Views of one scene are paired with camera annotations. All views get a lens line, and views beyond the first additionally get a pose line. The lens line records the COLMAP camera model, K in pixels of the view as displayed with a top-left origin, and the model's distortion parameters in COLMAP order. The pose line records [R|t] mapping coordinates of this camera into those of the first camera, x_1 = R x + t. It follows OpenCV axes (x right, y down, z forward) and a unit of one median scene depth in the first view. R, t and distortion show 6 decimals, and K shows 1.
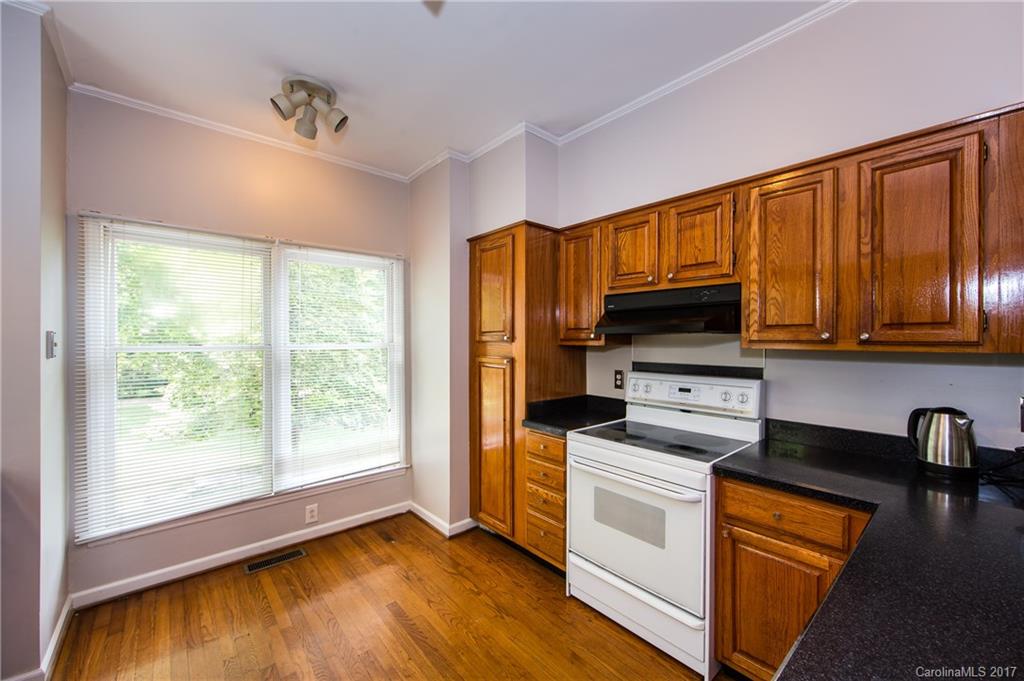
lens RADIAL K [[406.4, 0, 512.5], [0, 406.4, 338.2], [0, 0, 1]] dist [-0.000675, -0.000105]
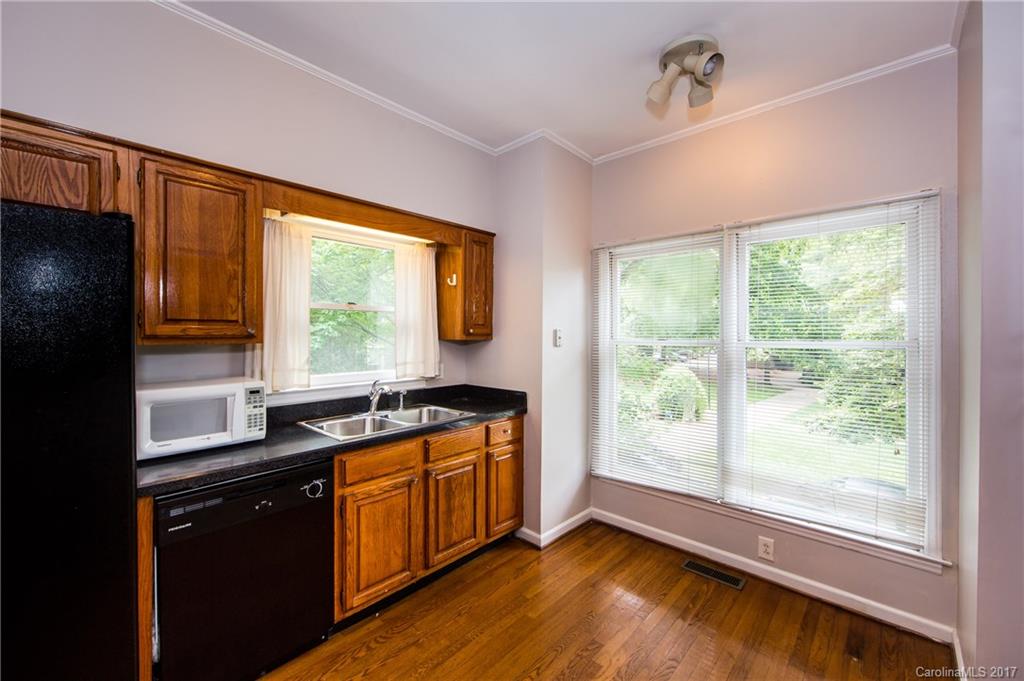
lens RADIAL K [[410.9, 0, 512.1], [0, 410.9, 334.4], [0, 0, 1]] dist [0.000937, 0.000018]
pose [[0.119290, 0.000346, -0.992859, 0.287558], [-0.000713, 1.000000, 0.000263, 0.001978], [0.992859, 0.000677, 0.119290, 0.424449]]
